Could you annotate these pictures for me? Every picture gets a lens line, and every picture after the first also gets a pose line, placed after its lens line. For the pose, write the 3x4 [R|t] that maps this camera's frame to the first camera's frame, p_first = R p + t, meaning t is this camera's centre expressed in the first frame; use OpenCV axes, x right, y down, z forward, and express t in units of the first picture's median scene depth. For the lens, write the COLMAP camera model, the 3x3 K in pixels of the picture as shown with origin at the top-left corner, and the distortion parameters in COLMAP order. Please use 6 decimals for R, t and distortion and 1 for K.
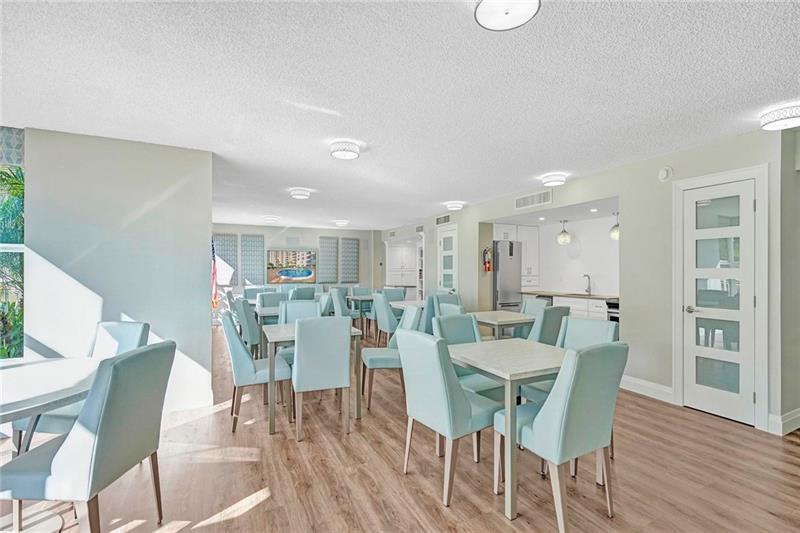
lens RADIAL K [[356.2, 0, 398.4], [0, 356.2, 284.0], [0, 0, 1]] dist [-0.000959, 0.000017]
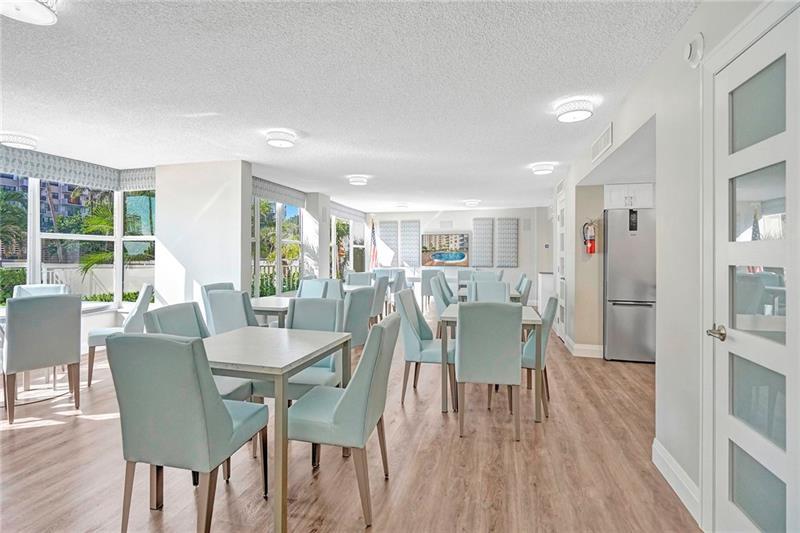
lens RADIAL K [[363.1, 0, 402.5], [0, 363.1, 270.0], [0, 0, 1]] dist [0.000775, 0.000158]
pose [[0.761535, 0.028461, -0.647499, 0.289837], [-0.026340, 0.999569, 0.012957, -0.001610], [0.647588, 0.007187, 0.761956, 0.137162]]
